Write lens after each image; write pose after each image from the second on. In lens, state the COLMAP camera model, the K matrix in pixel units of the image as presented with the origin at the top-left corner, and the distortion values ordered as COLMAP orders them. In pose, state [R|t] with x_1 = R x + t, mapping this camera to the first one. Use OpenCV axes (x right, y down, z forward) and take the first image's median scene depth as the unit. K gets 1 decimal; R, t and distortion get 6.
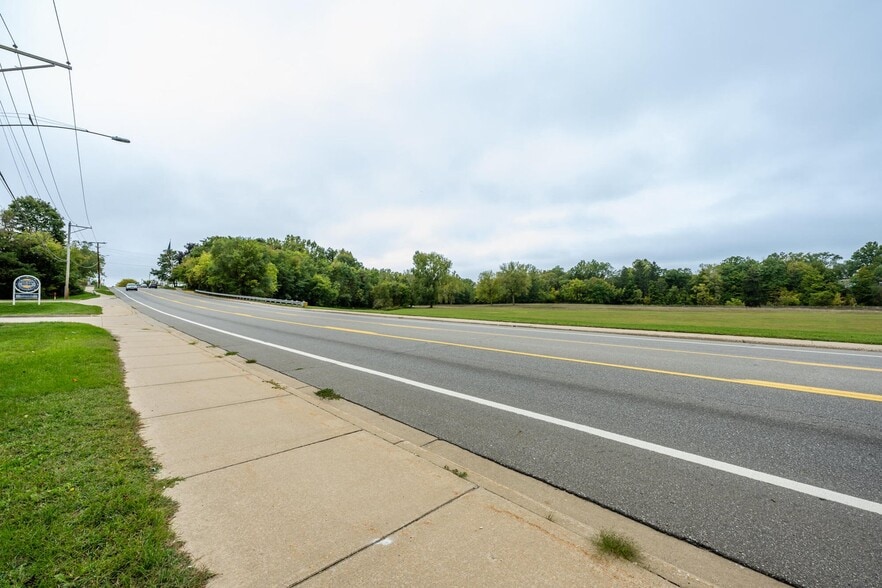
lens RADIAL K [[352.7, 0, 440.2], [0, 352.7, 296.4], [0, 0, 1]] dist [0.000727, -0.000013]
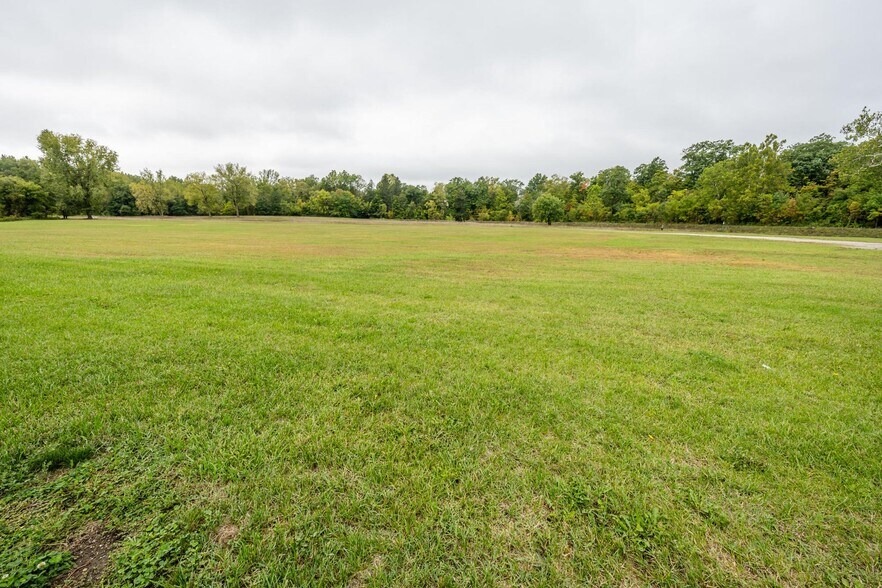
lens RADIAL K [[352.7, 0, 440.2], [0, 352.7, 296.4], [0, 0, 1]] dist [0.000727, -0.000013]
pose [[0.837820, -0.106395, 0.535479, 0.129239], [-0.024268, 0.972599, 0.231218, 0.001566], [-0.545407, -0.206714, 0.812281, 0.004082]]
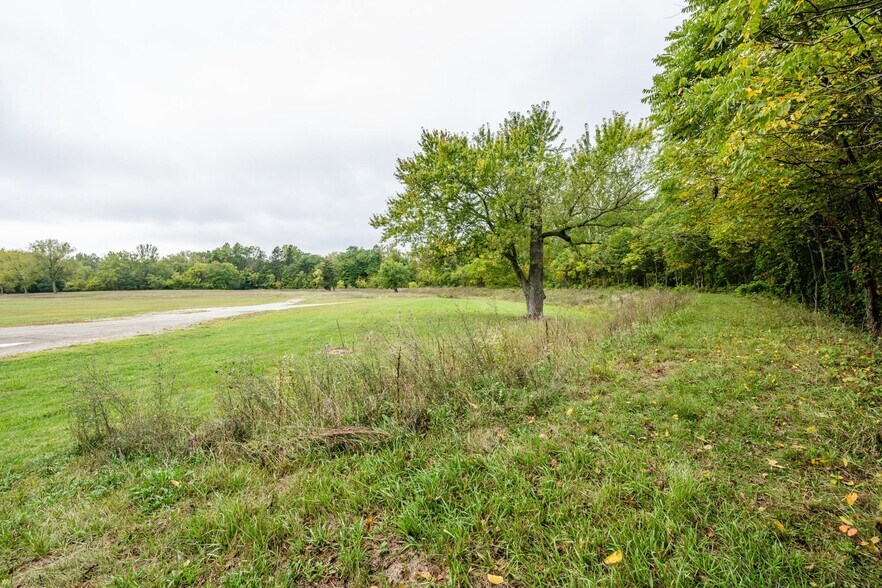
lens RADIAL K [[352.7, 0, 440.2], [0, 352.7, 296.4], [0, 0, 1]] dist [0.000727, -0.000013]
pose [[0.829792, -0.032515, 0.557124, 0.446689], [0.005995, 0.998763, 0.049361, -0.003575], [-0.558040, -0.037620, 0.828961, -0.136980]]
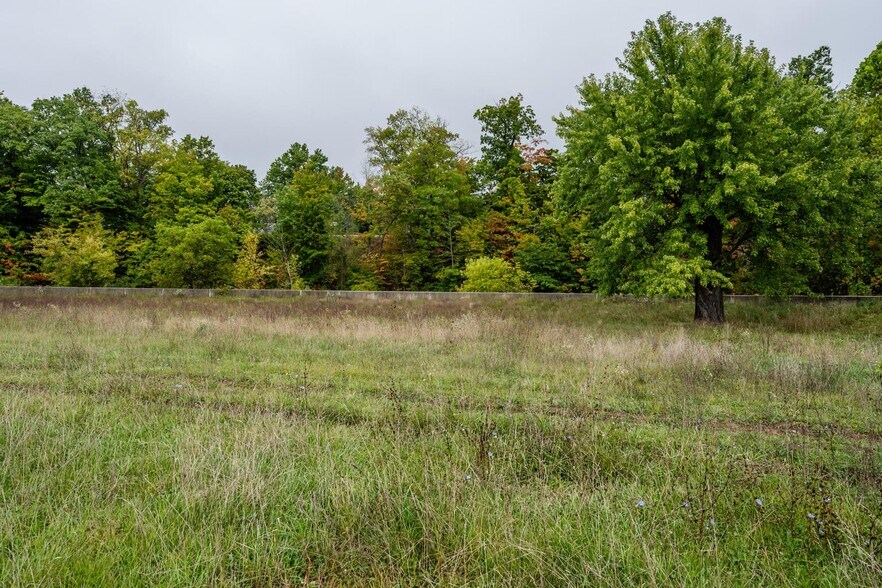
lens RADIAL K [[594.1, 0, 441.0], [0, 594.1, 294.0], [0, 0, 1]] dist [-0.001849, -0.002369]
pose [[0.383976, 0.002759, 0.923339, 0.639939], [-0.029049, 0.999537, 0.009094, 0.018643], [-0.922886, -0.030314, 0.383878, 0.575836]]
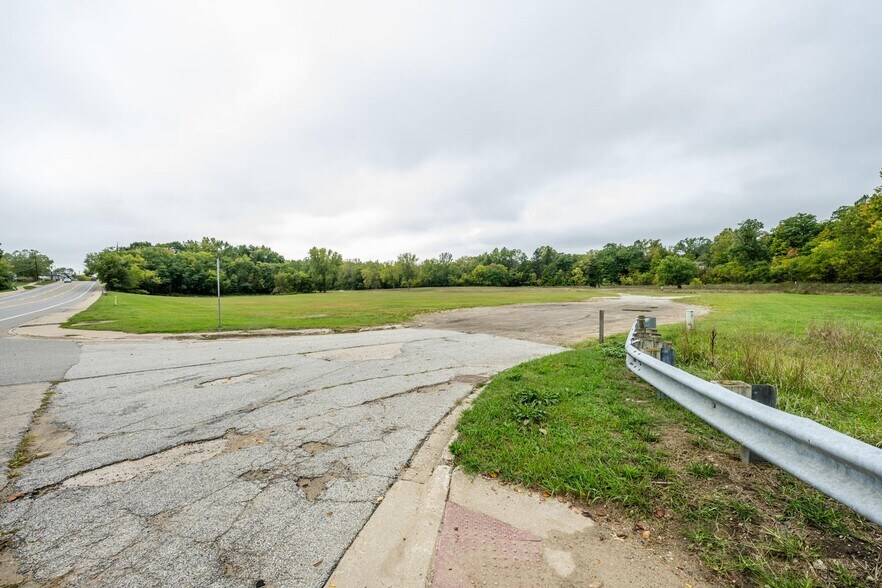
lens RADIAL K [[352.7, 0, 440.2], [0, 352.7, 296.4], [0, 0, 1]] dist [0.000727, -0.000013]
pose [[0.999668, -0.018759, -0.017660, 0.310188], [0.019566, 0.998717, 0.046696, -0.003988], [0.016762, -0.047026, 0.998753, -0.184136]]
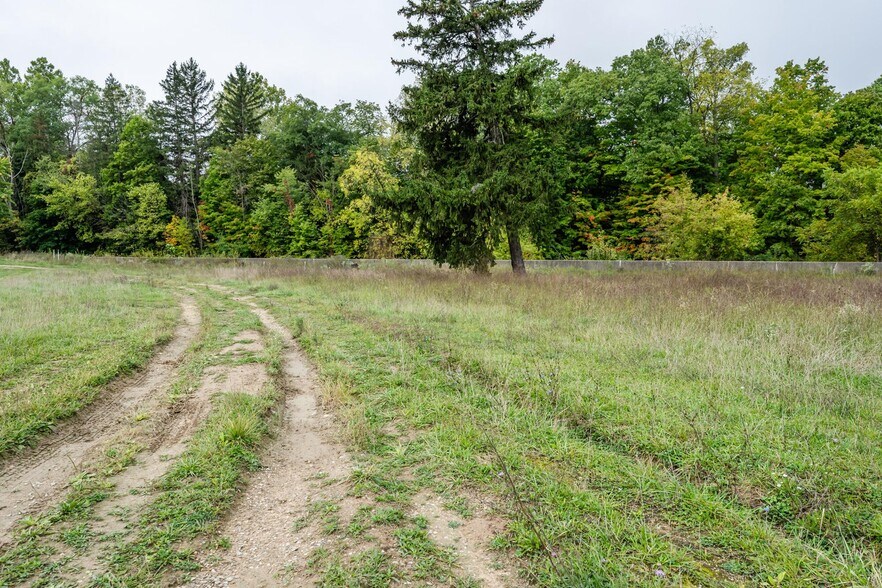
lens RADIAL K [[594.1, 0, 441.0], [0, 594.1, 294.0], [0, 0, 1]] dist [-0.001849, -0.002369]
pose [[0.922437, -0.013592, 0.385909, 0.659691], [-0.014425, 0.997470, 0.069612, 0.021214], [-0.385879, -0.069780, 0.919907, 0.678096]]
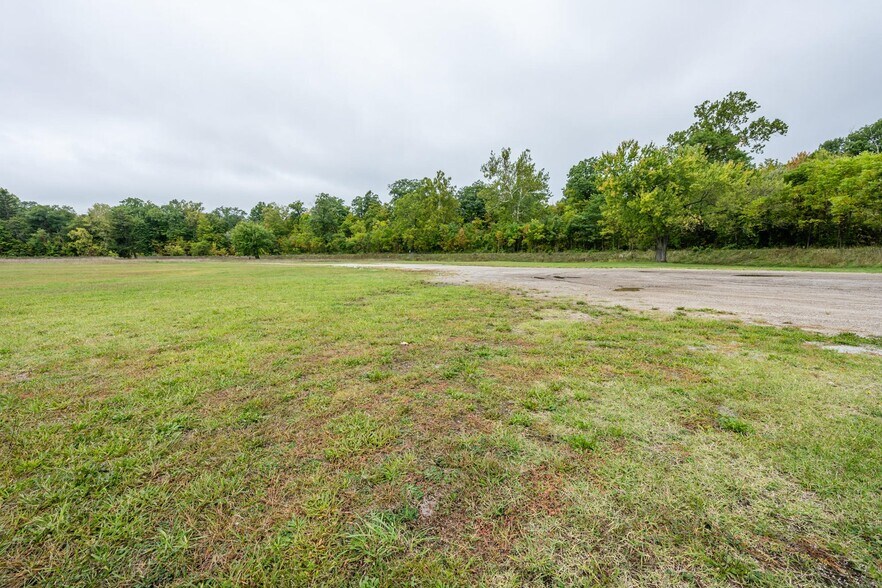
lens RADIAL K [[351.2, 0, 441.0], [0, 351.2, 294.0], [0, 0, 1]] dist [0.001822, 0.000220]
pose [[0.337437, -0.111651, 0.934703, 0.284181], [-0.010614, 0.992427, 0.122378, 0.004472], [-0.941288, -0.051216, 0.333697, 0.009499]]
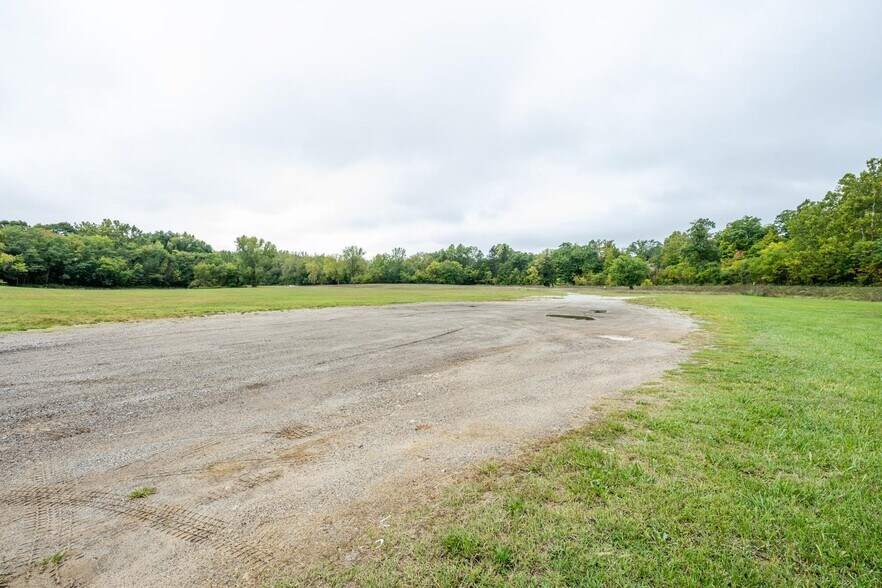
lens RADIAL K [[353.2, 0, 439.3], [0, 353.2, 298.6], [0, 0, 1]] dist [0.000763, 0.000081]
pose [[0.996508, -0.003441, 0.083430, 0.351143], [-0.001487, 0.998261, 0.058935, 0.000980], [-0.083488, -0.058853, 0.994769, -0.117343]]
